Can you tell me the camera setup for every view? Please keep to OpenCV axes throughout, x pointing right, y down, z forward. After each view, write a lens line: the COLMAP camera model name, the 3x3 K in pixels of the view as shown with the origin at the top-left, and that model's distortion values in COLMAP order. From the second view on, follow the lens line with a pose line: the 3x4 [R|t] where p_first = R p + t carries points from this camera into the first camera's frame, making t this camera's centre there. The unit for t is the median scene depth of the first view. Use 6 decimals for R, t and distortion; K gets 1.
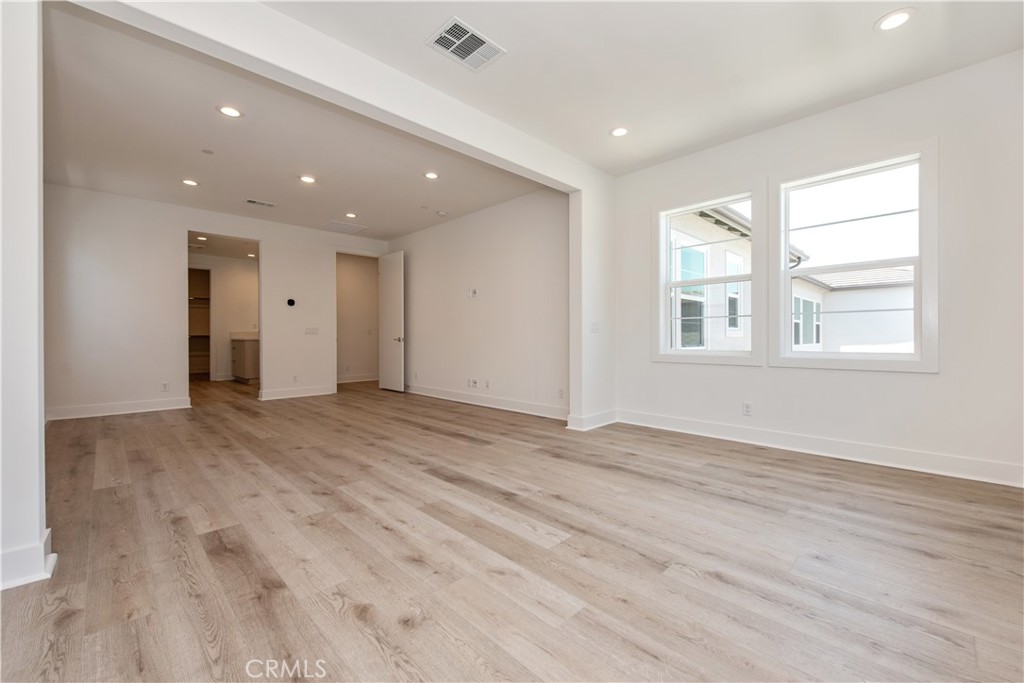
lens RADIAL K [[419.2, 0, 518.6], [0, 419.2, 337.8], [0, 0, 1]] dist [0.010679, -0.002634]
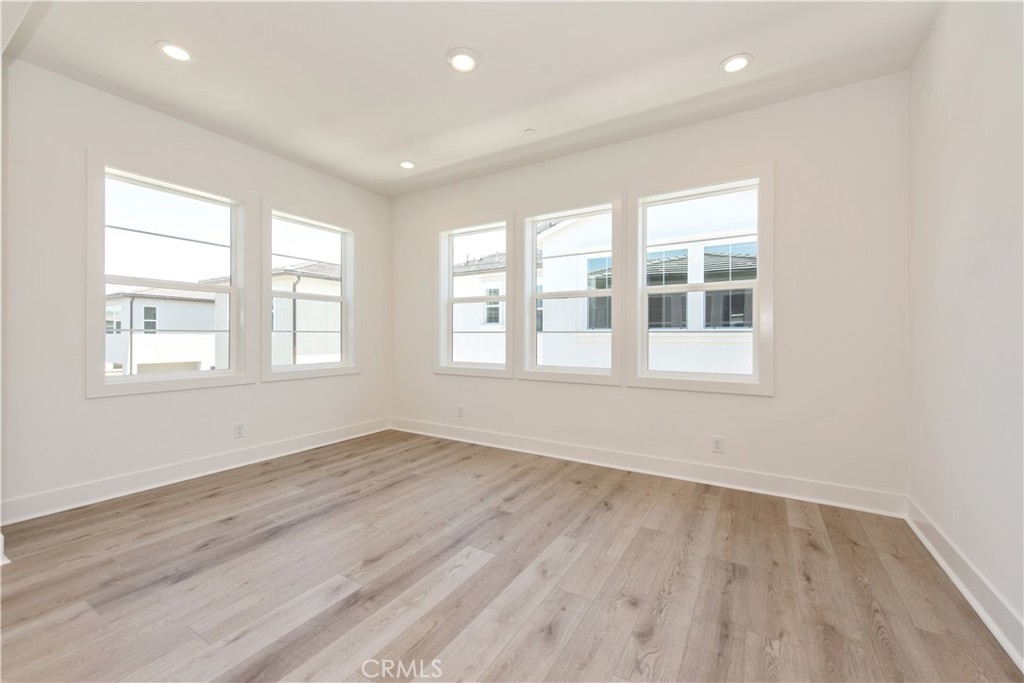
lens RADIAL K [[409.9, 0, 508.8], [0, 409.9, 338.6], [0, 0, 1]] dist [0.003666, -0.001275]
pose [[-0.241794, -0.002576, 0.970324, -0.832797], [0.004942, 0.999980, 0.003886, -0.068798], [-0.970315, 0.005735, -0.241776, 1.016996]]
